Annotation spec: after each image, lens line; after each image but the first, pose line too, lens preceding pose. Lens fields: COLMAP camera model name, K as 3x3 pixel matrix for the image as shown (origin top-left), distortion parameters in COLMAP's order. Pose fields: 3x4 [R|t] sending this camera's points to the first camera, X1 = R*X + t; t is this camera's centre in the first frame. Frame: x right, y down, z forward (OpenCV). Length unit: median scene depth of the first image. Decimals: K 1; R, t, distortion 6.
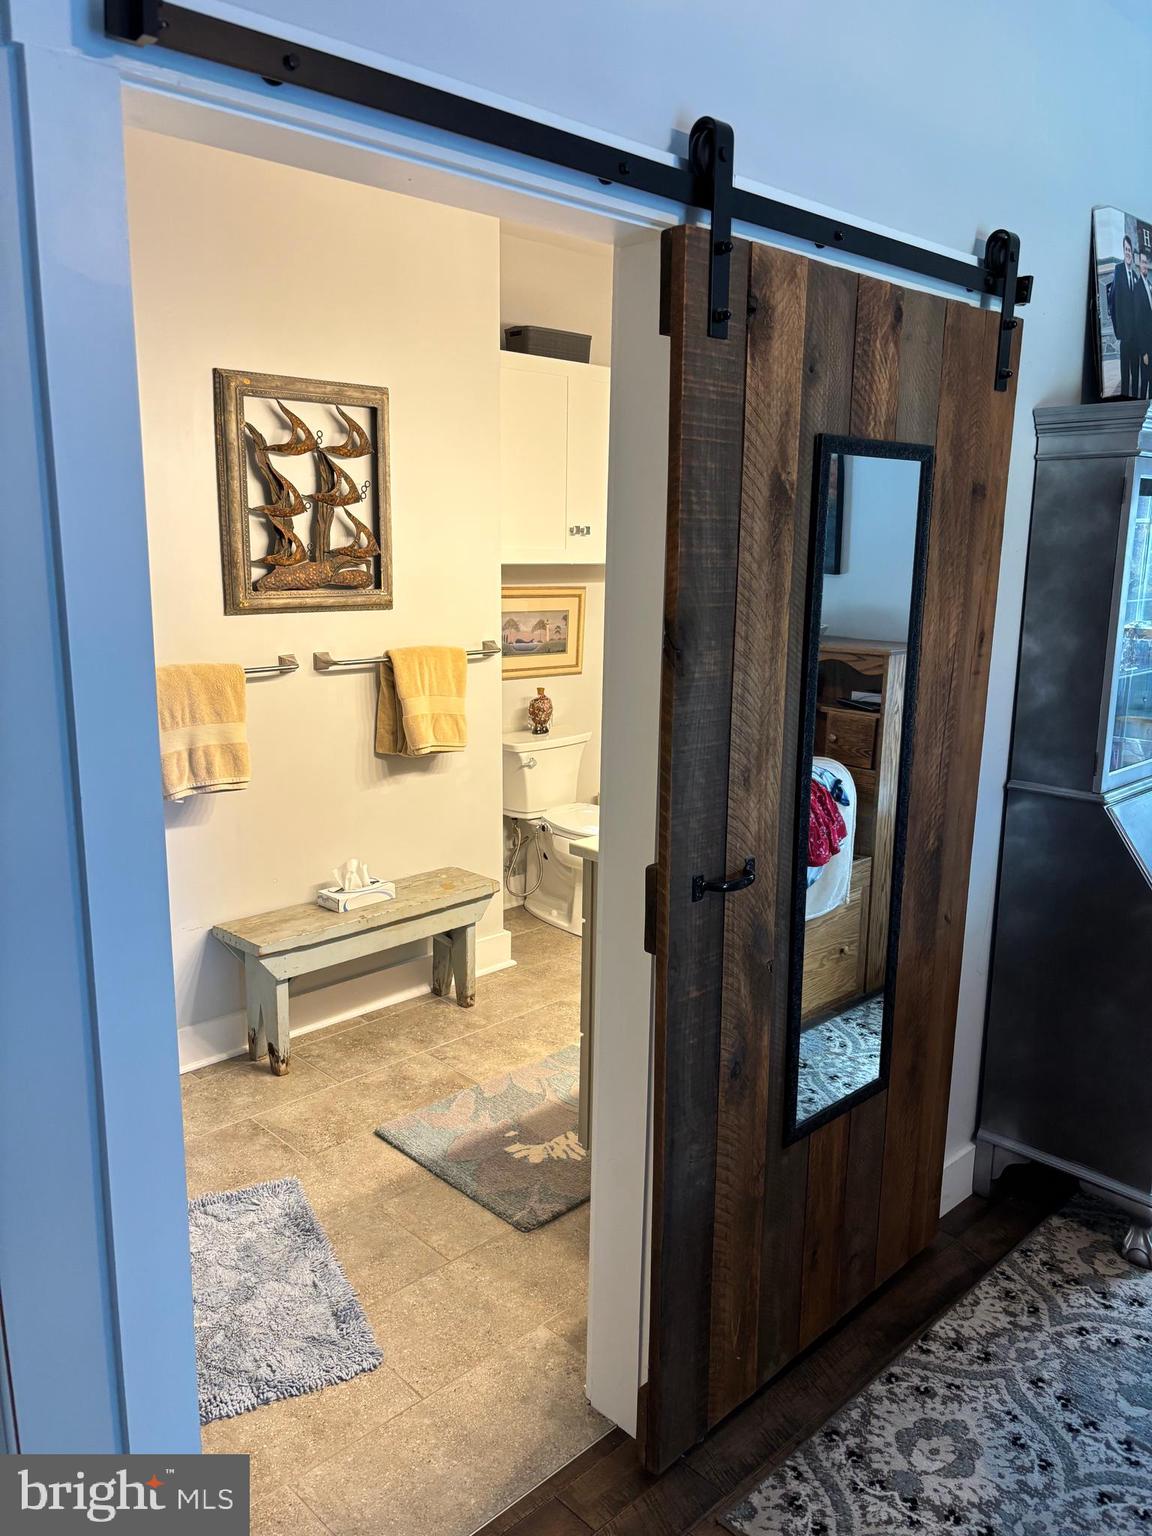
lens RADIAL K [[1156.8, 0, 569.9], [0, 1156.8, 763.9], [0, 0, 1]] dist [0.030957, -0.049454]
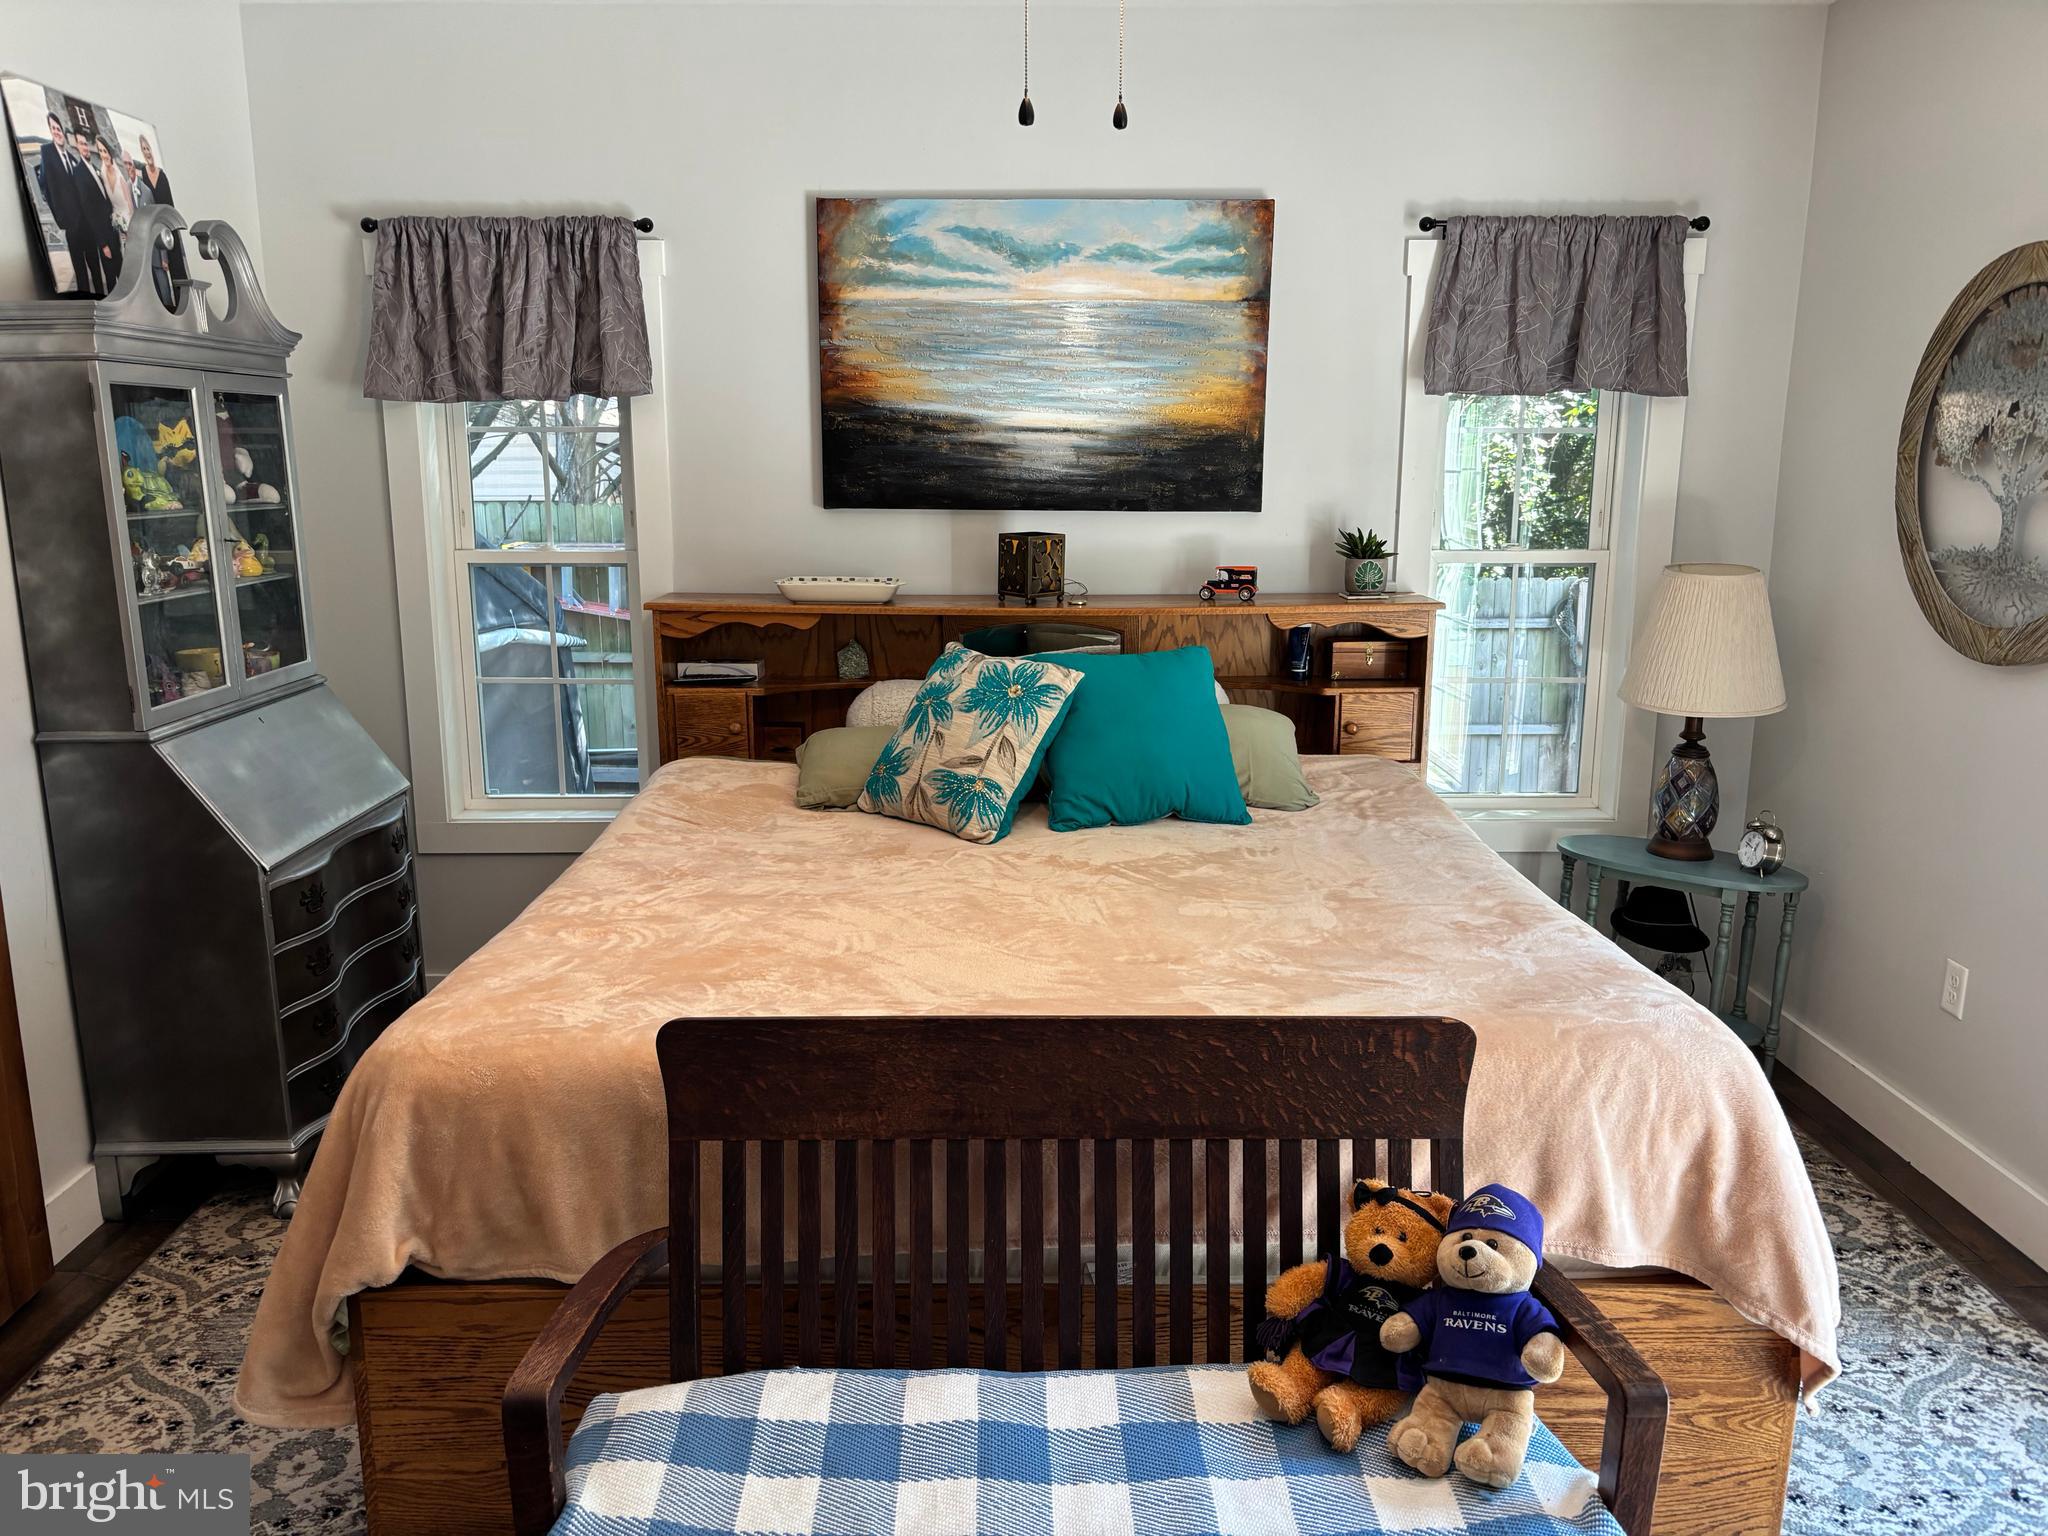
lens RADIAL K [[1542.5, 0, 1010.1], [0, 1542.5, 773.4], [0, 0, 1]] dist [0.030957, -0.049454]
pose [[0.677016, -0.161383, 0.718057, 0.046679], [0.150502, 0.985402, 0.079569, 0.076284], [-0.720416, 0.054199, 0.691421, -0.388761]]
